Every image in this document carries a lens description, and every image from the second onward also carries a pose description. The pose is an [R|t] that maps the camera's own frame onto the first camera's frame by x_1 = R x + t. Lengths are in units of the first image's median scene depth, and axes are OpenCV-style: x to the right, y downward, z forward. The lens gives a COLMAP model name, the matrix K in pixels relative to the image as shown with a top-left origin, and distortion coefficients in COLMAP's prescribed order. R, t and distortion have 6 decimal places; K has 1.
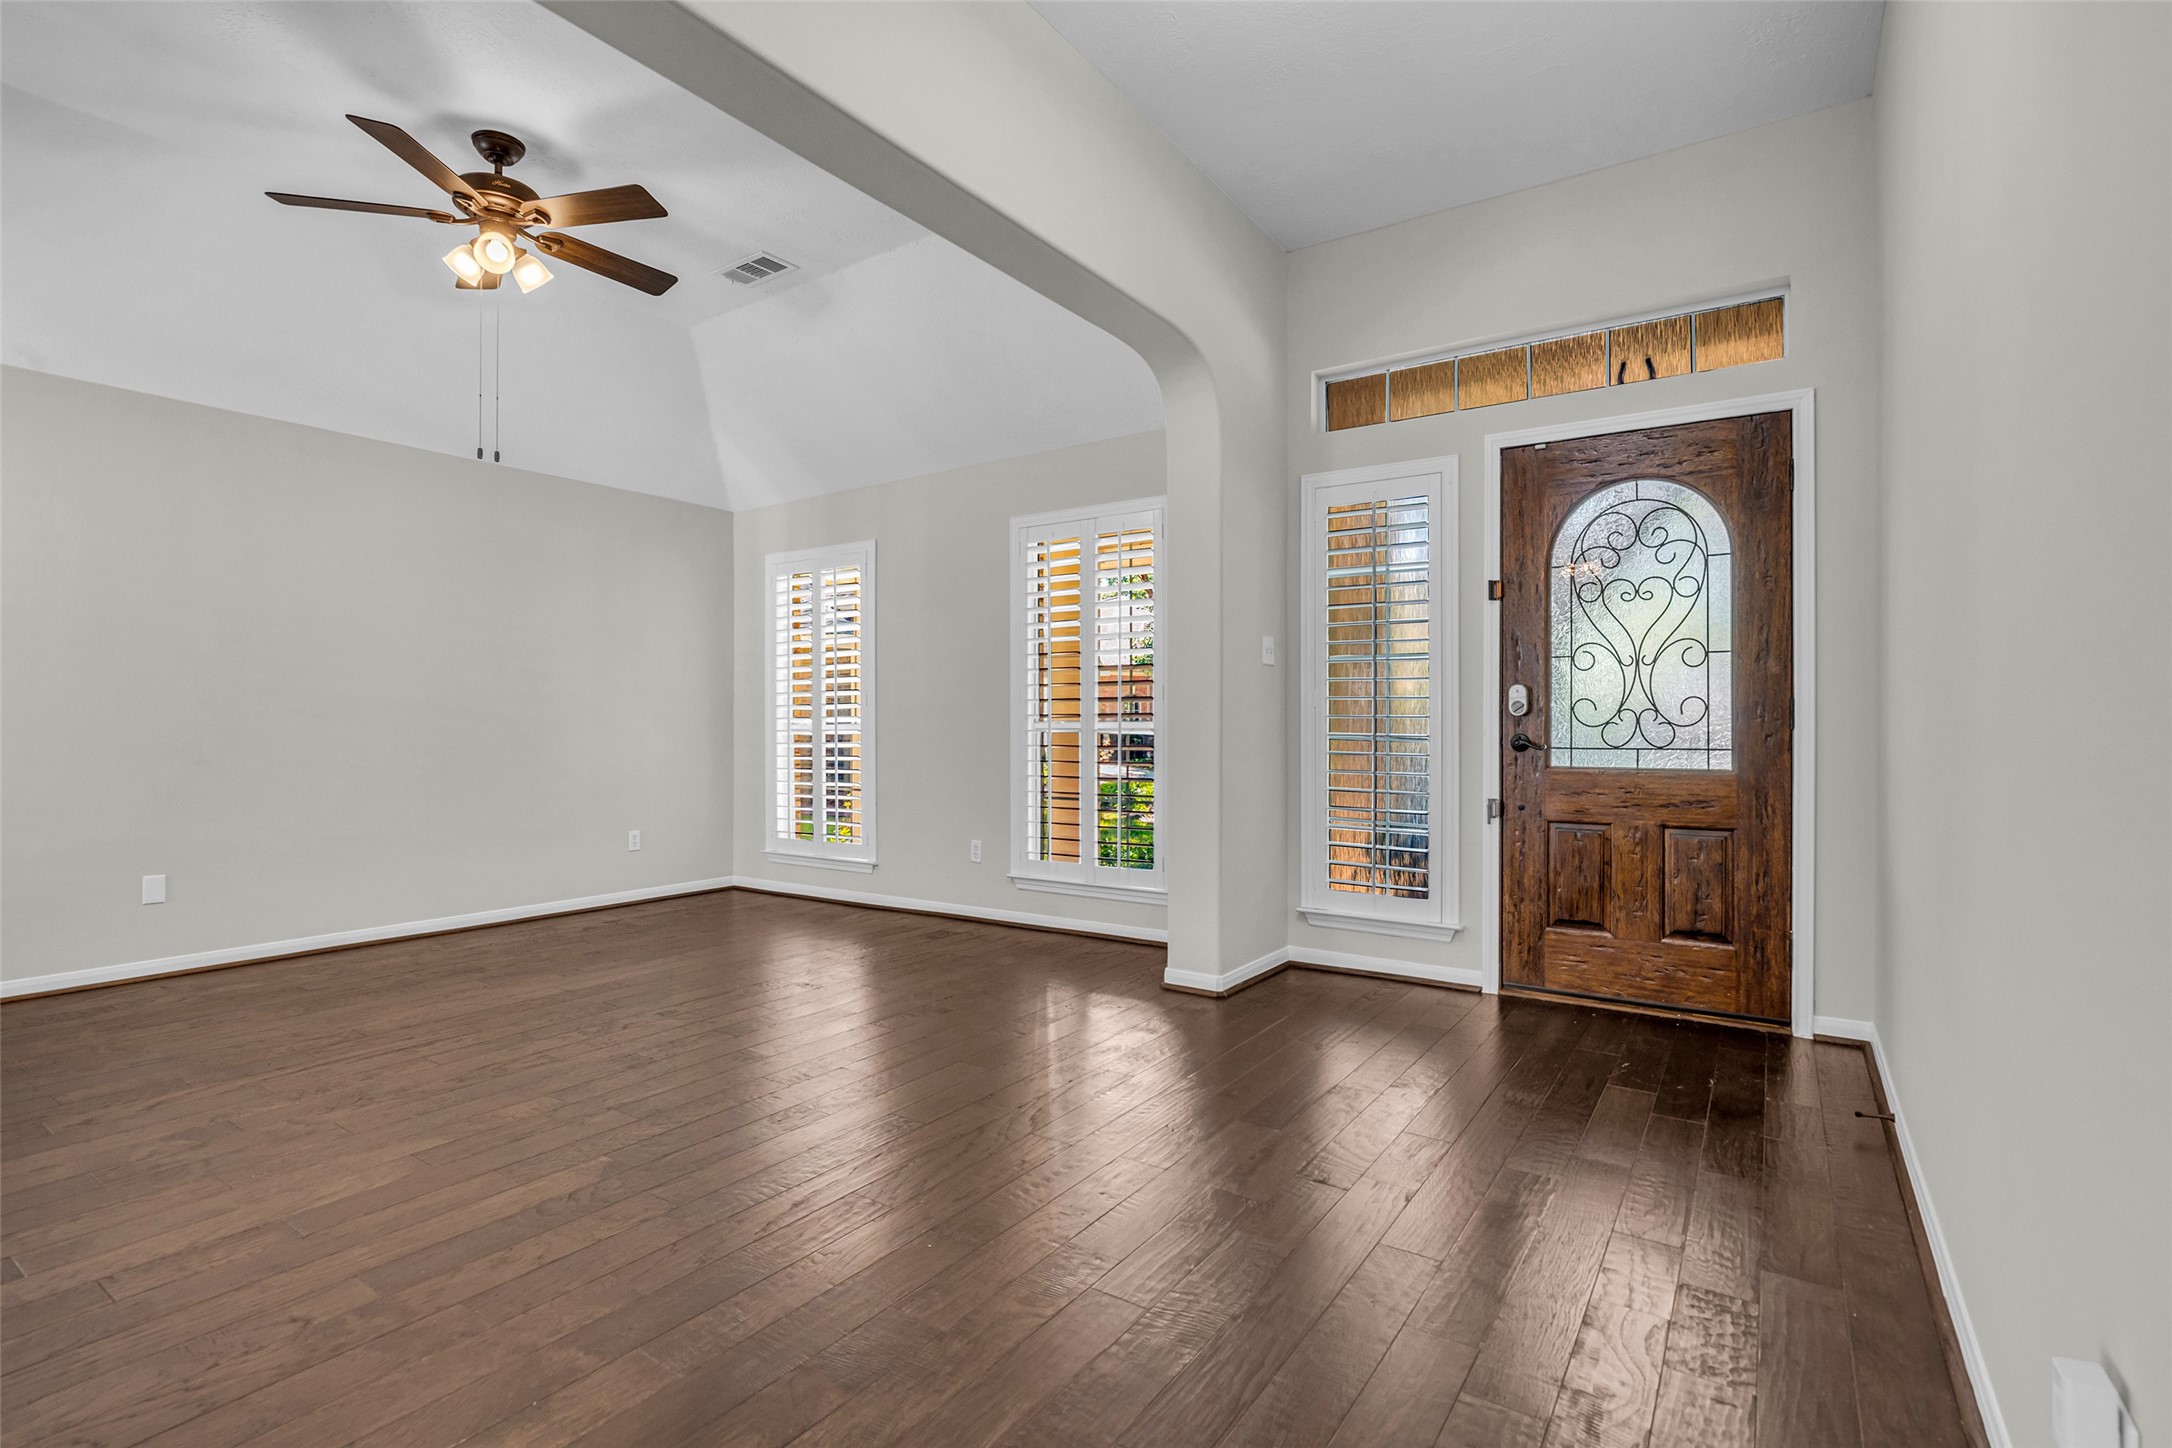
lens RADIAL K [[995.4, 0, 1092.0], [0, 995.4, 726.2], [0, 0, 1]] dist [-0.015399, 0.005826]
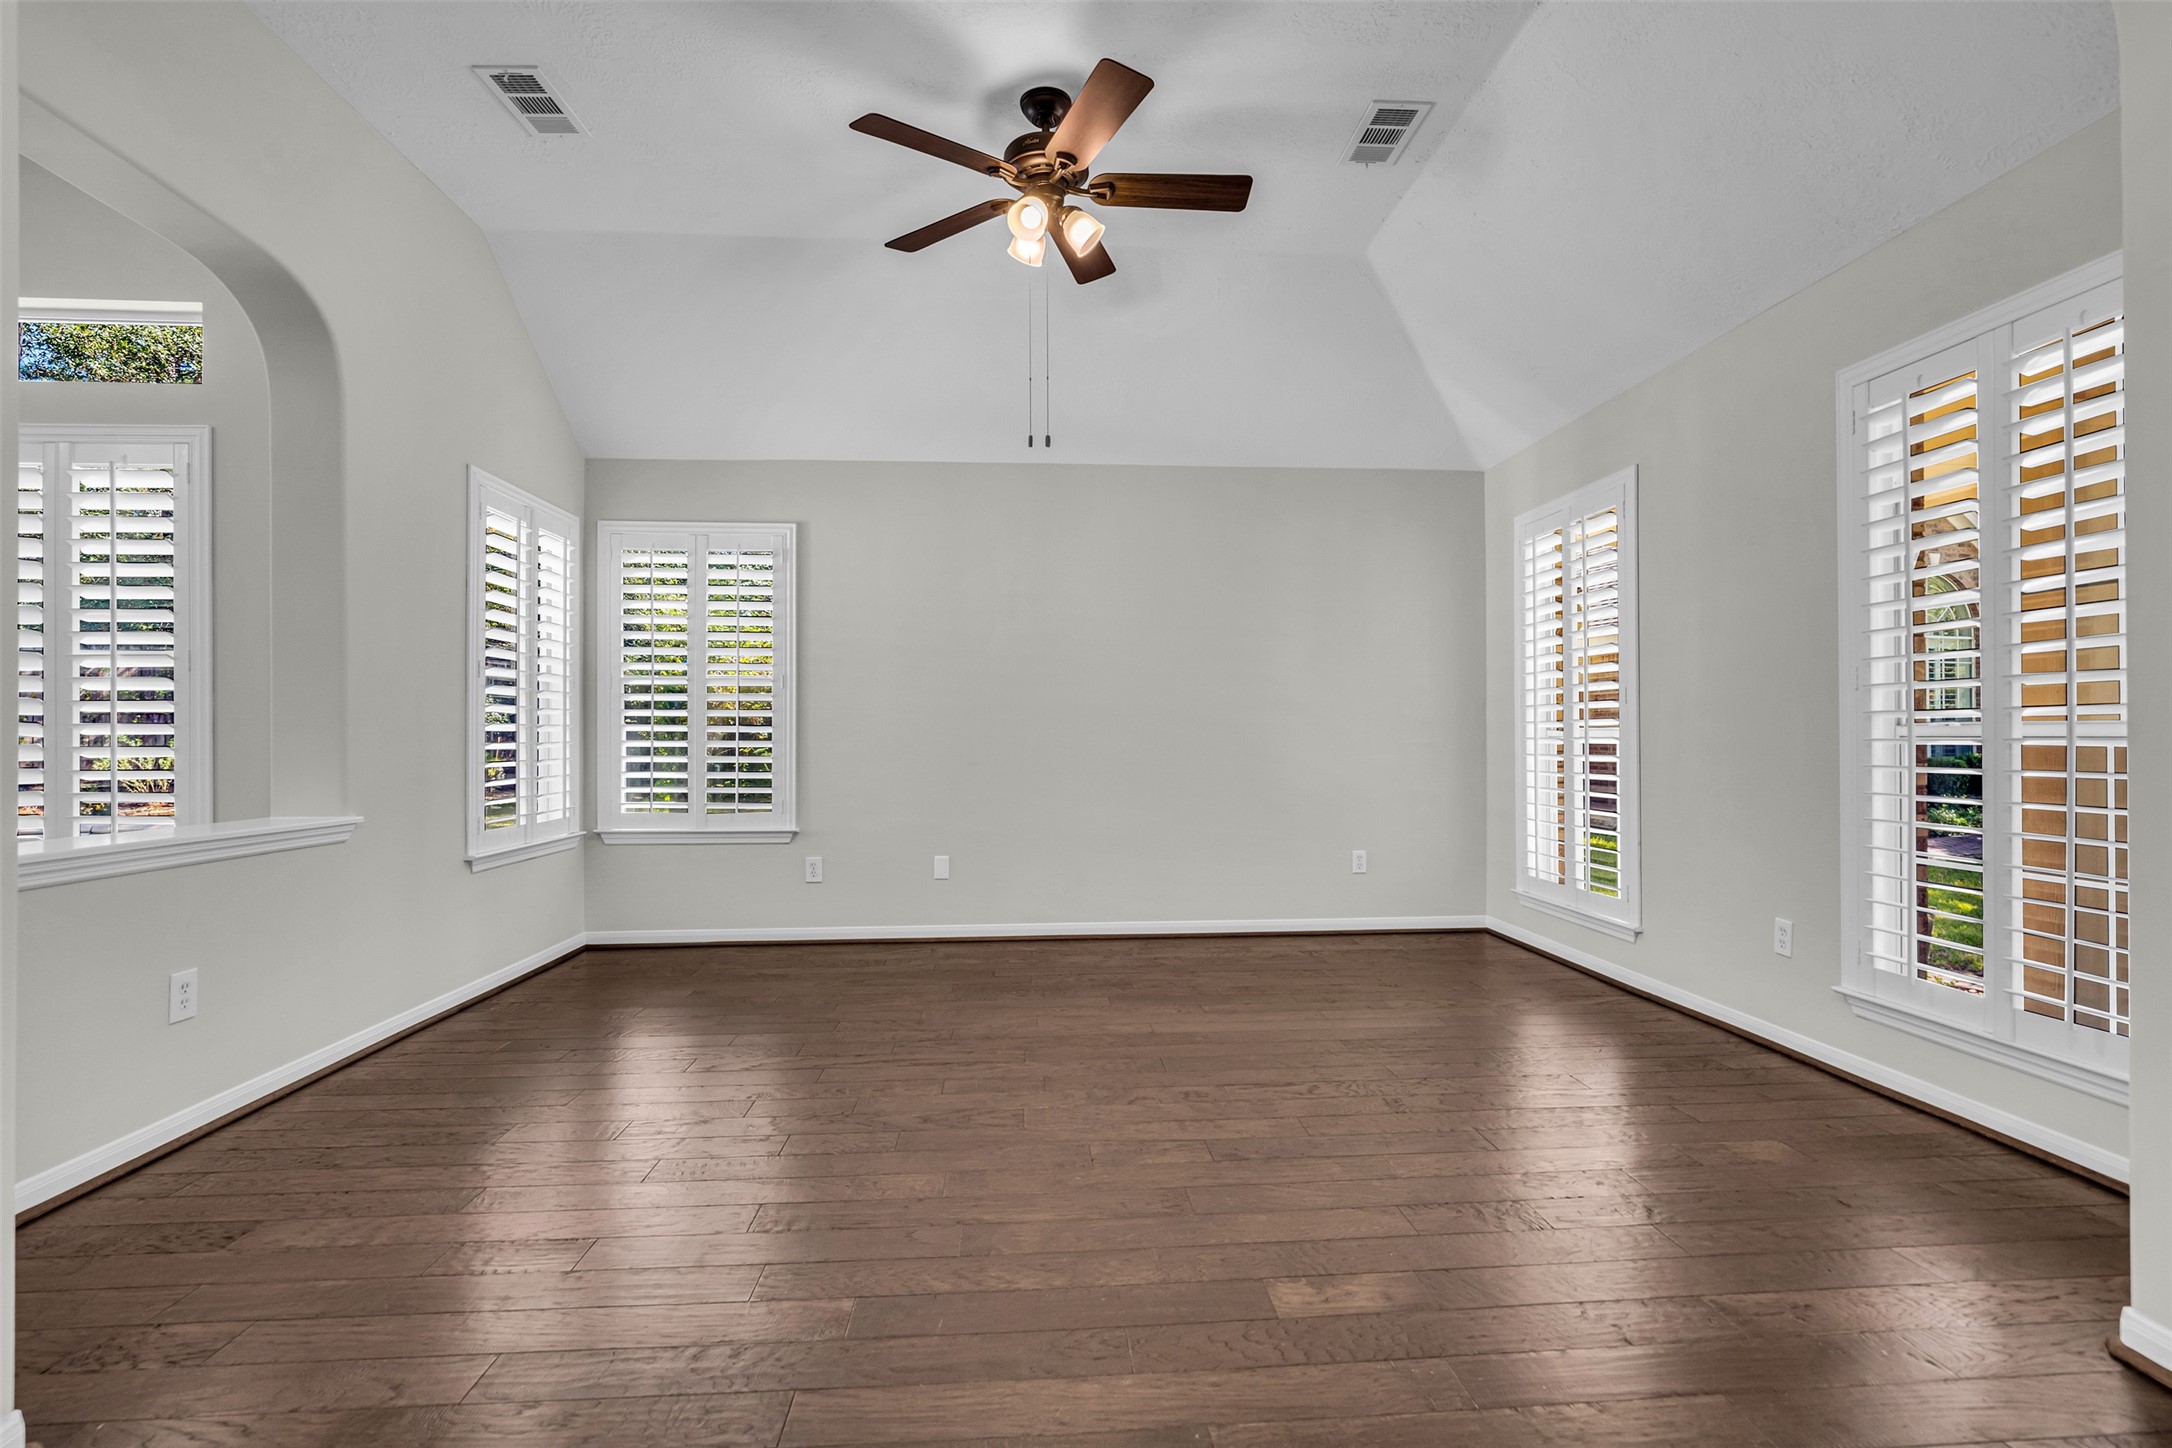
lens RADIAL K [[995.4, 0, 1092.0], [0, 995.4, 726.2], [0, 0, 1]] dist [-0.015399, 0.005826]
pose [[0.621890, -0.005982, -0.783082, 0.105818], [0.001329, 0.999977, -0.006583, -0.000234], [0.783104, 0.003054, 0.621884, 0.324481]]
